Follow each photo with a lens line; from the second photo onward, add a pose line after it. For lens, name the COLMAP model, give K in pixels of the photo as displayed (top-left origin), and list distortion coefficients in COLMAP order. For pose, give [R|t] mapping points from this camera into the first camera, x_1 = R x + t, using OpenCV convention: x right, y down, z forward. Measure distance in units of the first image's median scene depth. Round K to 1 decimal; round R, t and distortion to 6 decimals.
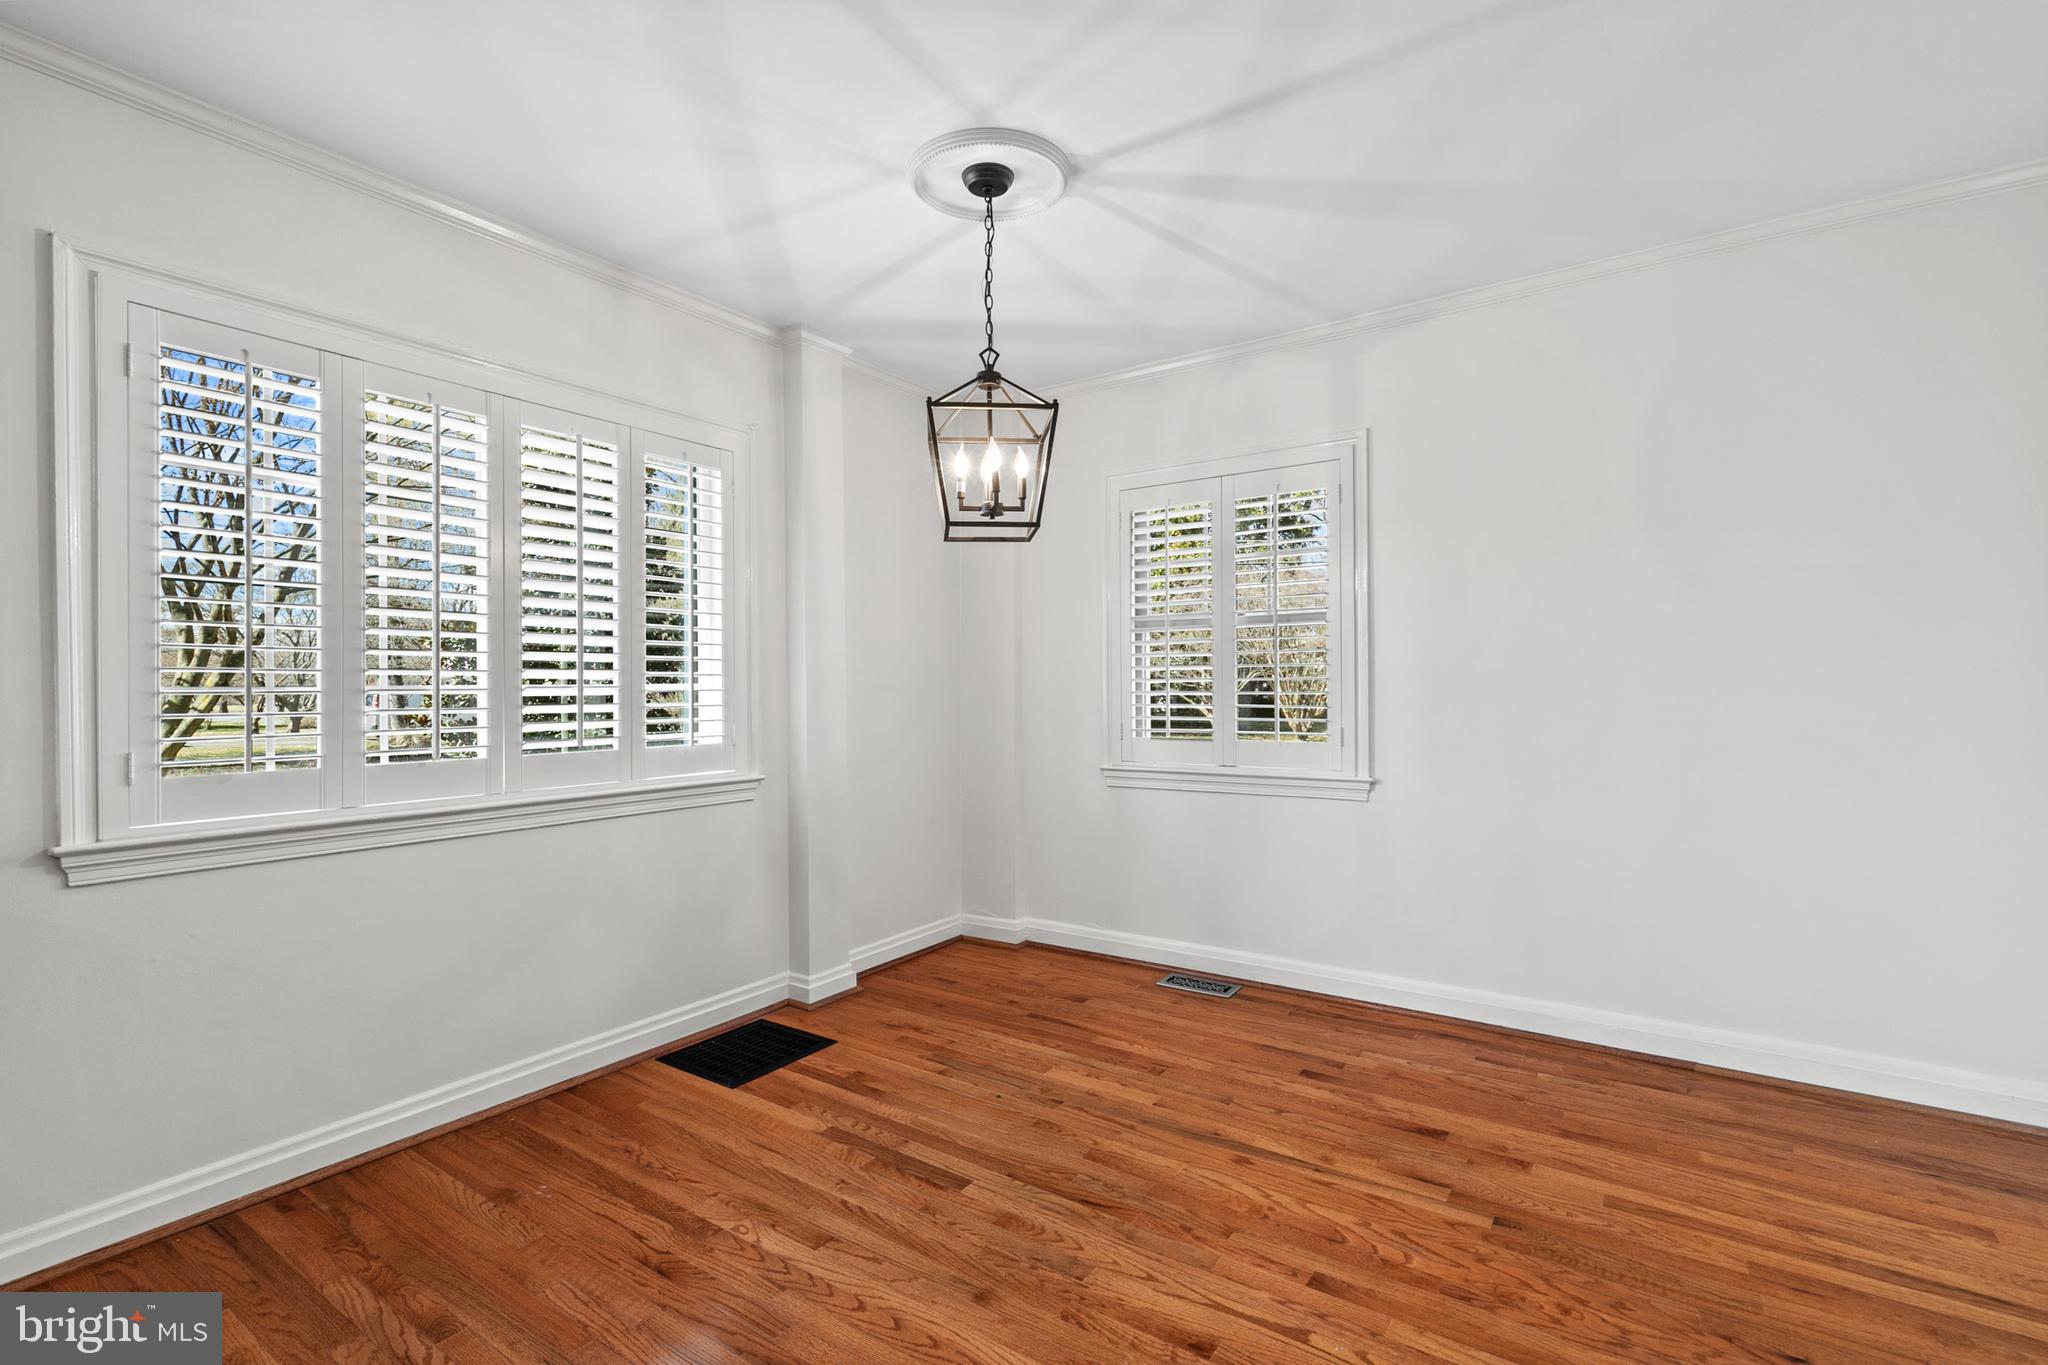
lens RADIAL K [[933.9, 0, 1023.4], [0, 933.9, 690.7], [0, 0, 1]] dist [-0.001835, -0.000146]
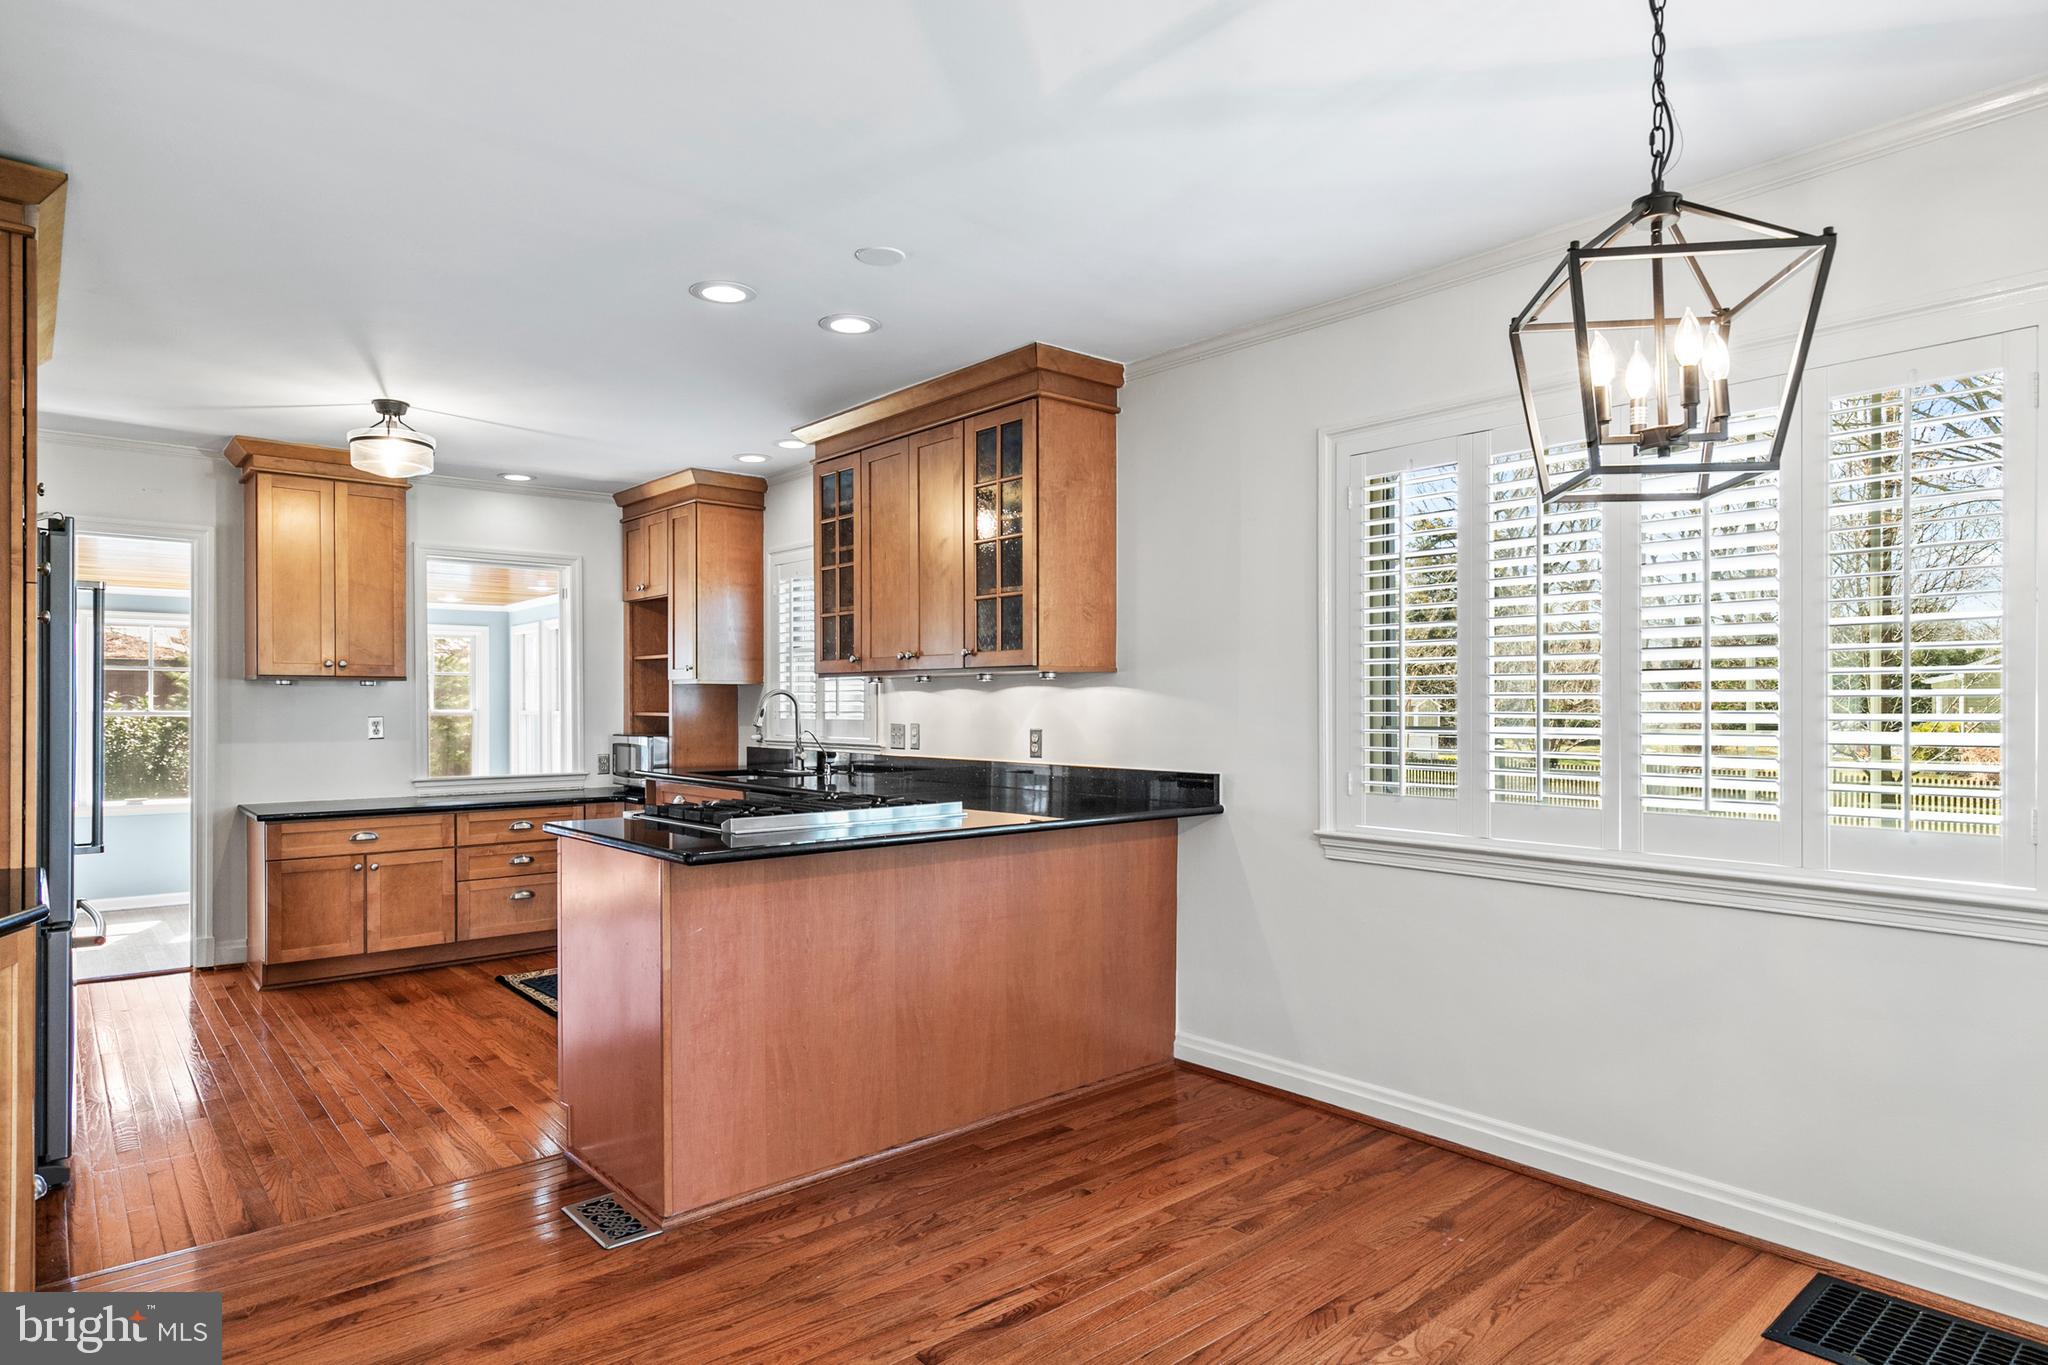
lens RADIAL K [[1147.7, 0, 1020.2], [0, 1147.7, 705.6], [0, 0, 1]] dist [0.001994, 0.000917]
pose [[-0.261802, 0.006375, -0.965101, 0.777673], [-0.006022, 0.999948, 0.008239, -0.040527], [0.965103, 0.007969, -0.261750, 0.863869]]
